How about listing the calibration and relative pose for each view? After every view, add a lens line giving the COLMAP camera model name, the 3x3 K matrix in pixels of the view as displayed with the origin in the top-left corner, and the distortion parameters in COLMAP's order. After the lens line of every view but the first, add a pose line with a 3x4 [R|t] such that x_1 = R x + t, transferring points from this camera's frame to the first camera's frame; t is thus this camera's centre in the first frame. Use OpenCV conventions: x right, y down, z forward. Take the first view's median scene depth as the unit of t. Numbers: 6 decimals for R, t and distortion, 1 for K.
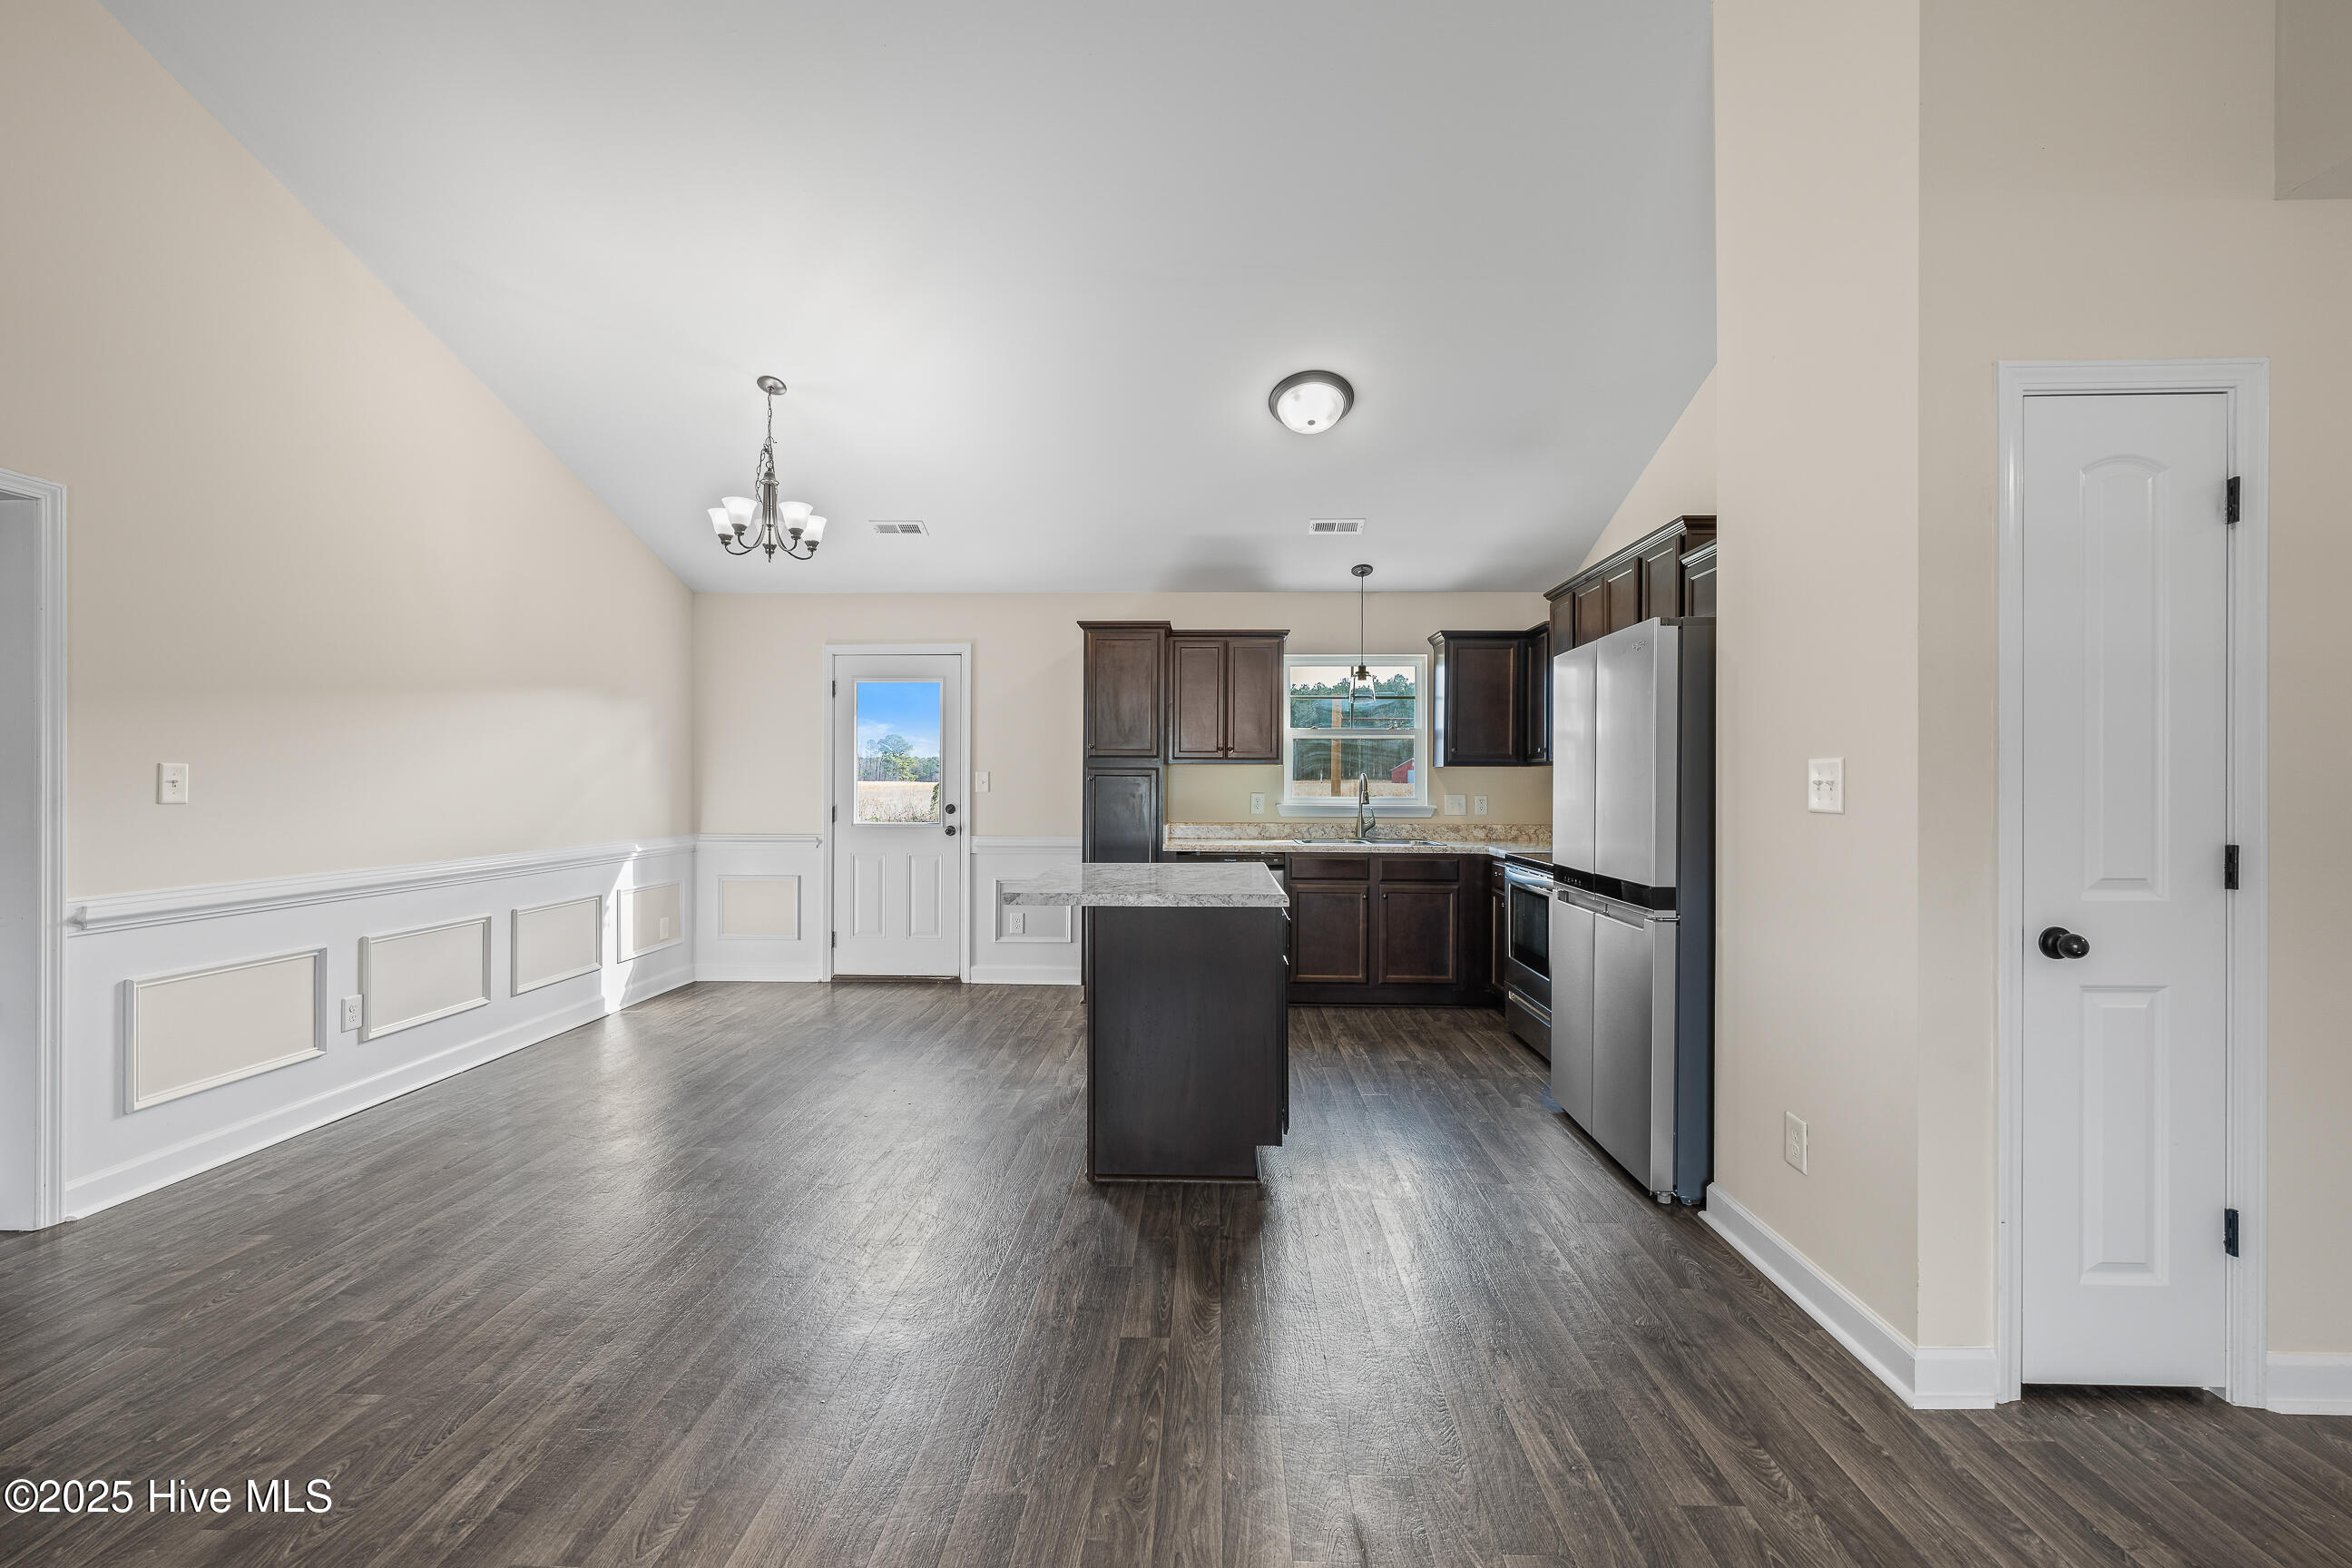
lens RADIAL K [[970.3, 0, 1185.1], [0, 970.3, 791.6], [0, 0, 1]] dist [-0.003756, -0.000474]
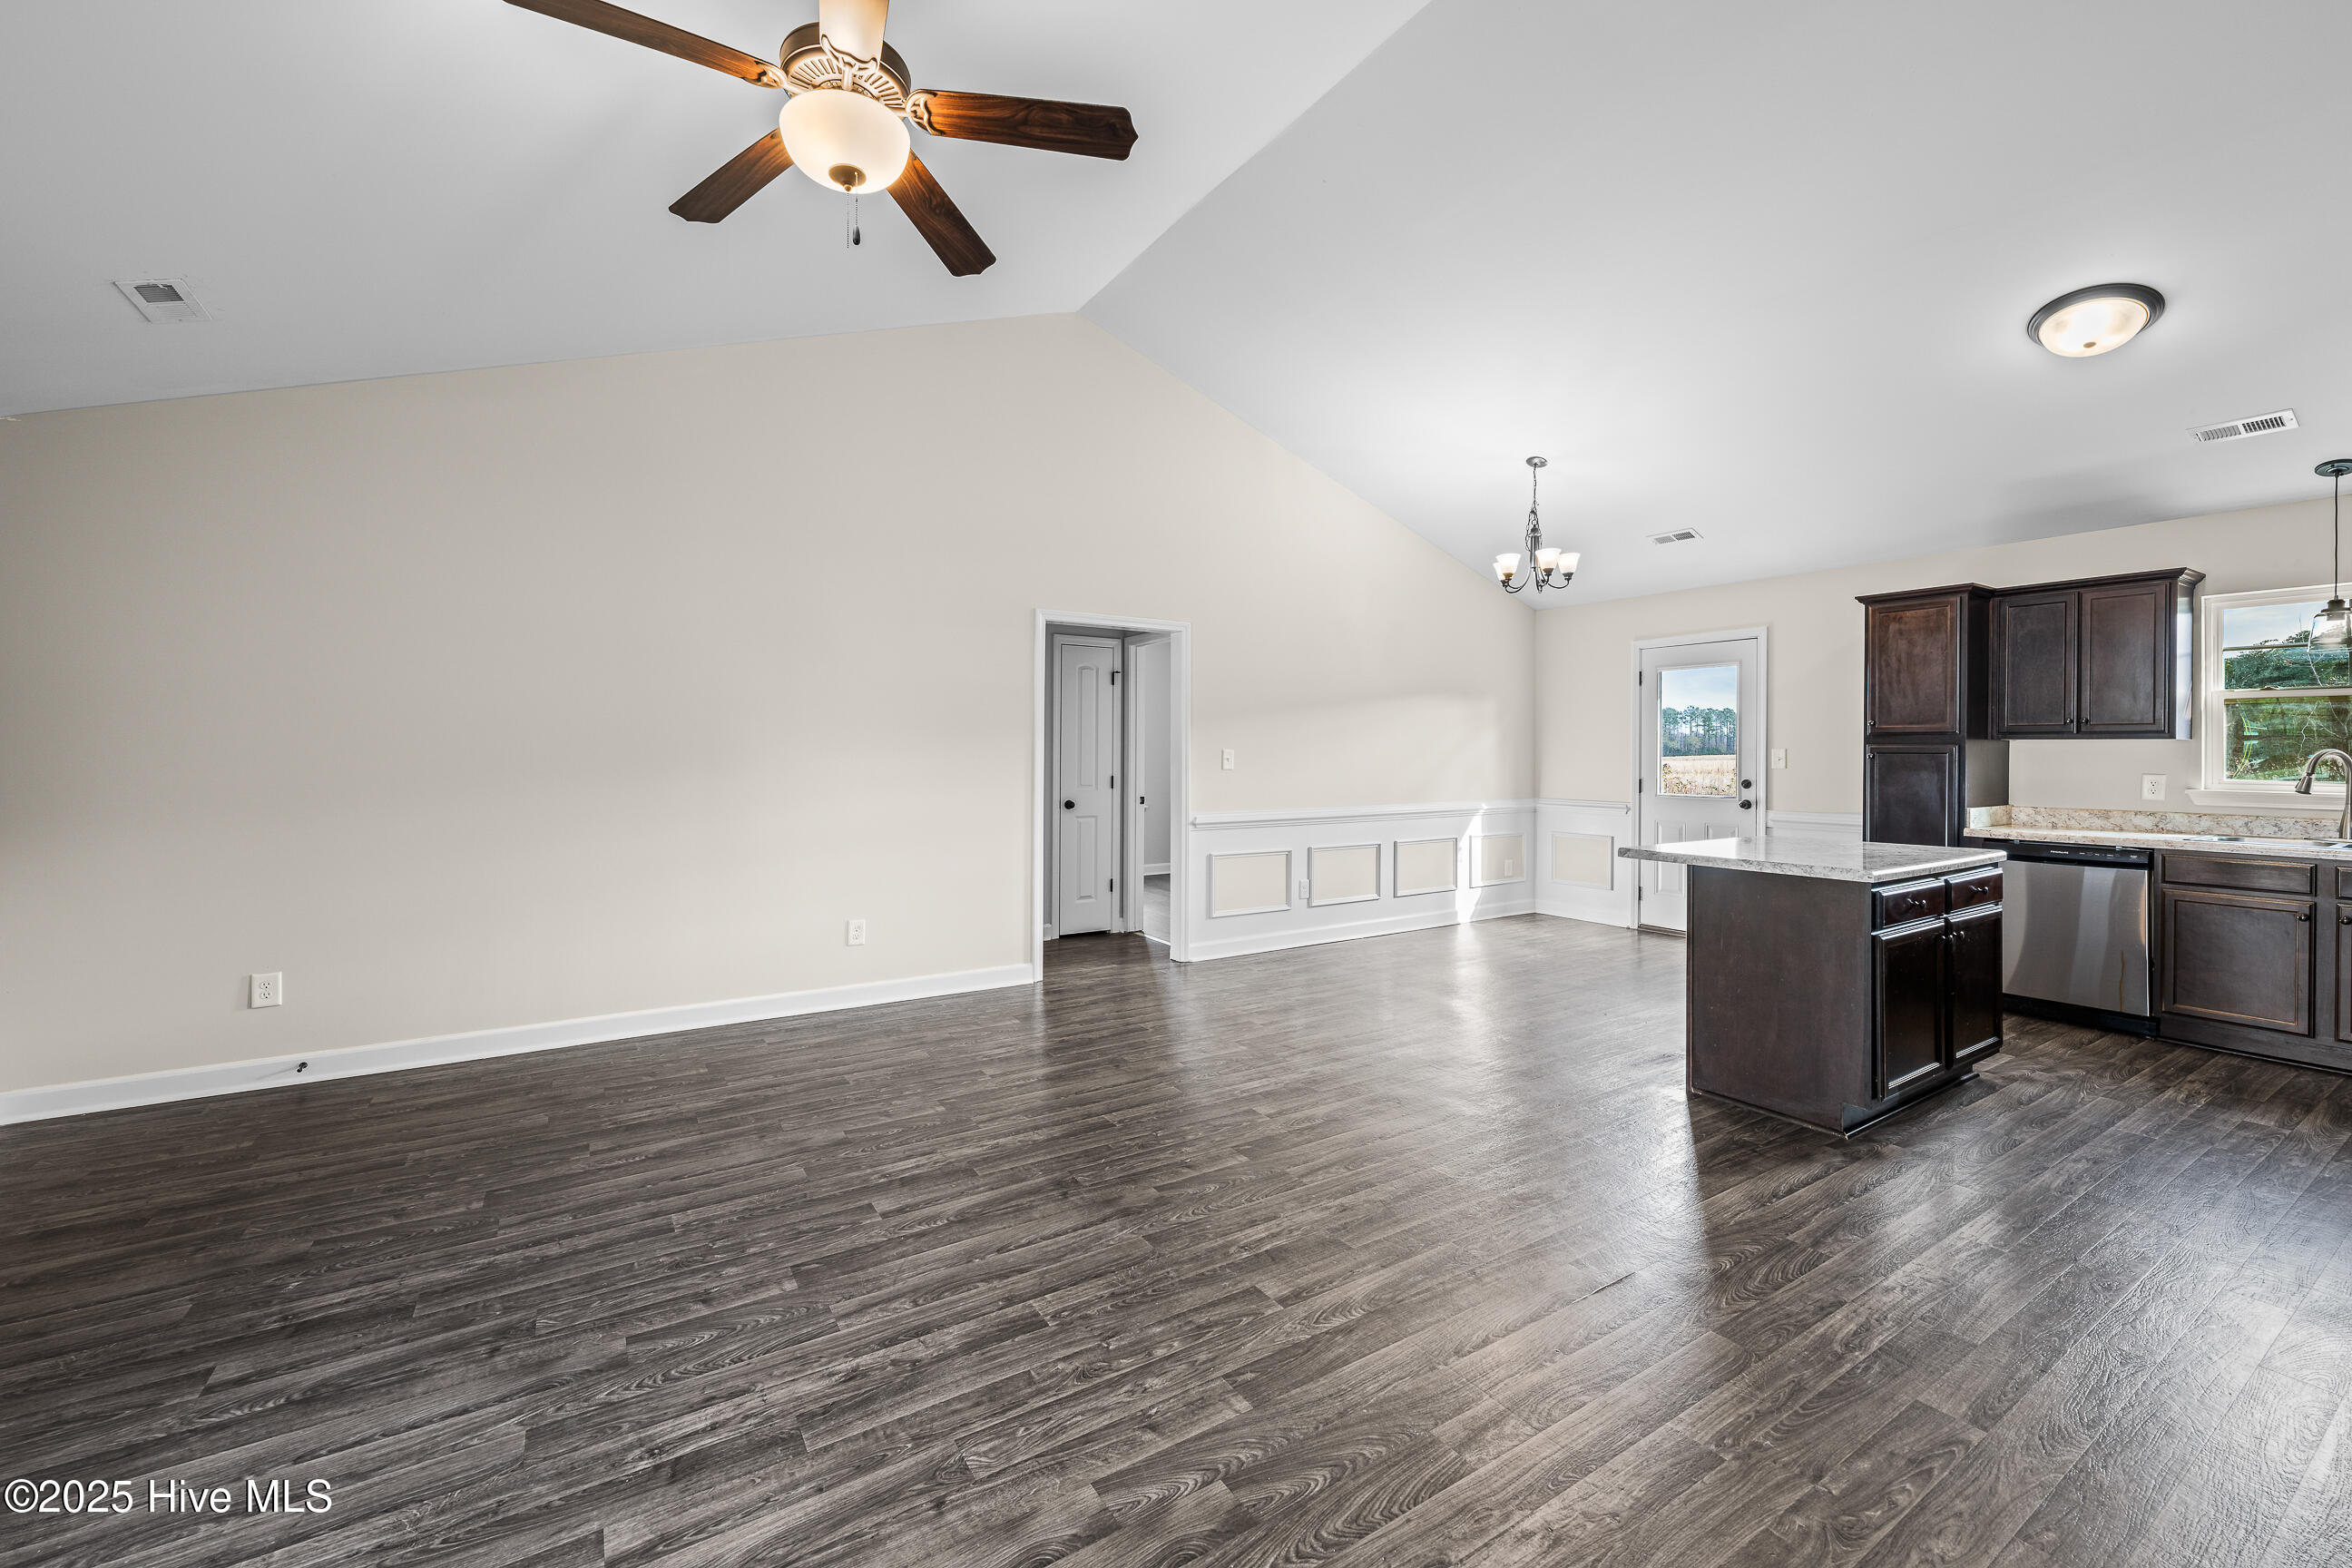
lens RADIAL K [[937.0, 0, 1163.4], [0, 937.0, 777.8], [0, 0, 1]] dist [0.001179, 0.000111]
pose [[0.554173, 0.021705, -0.832118, 0.291991], [-0.007778, 0.999751, 0.020897, -0.006101], [0.832365, -0.005108, 0.554204, -0.114158]]
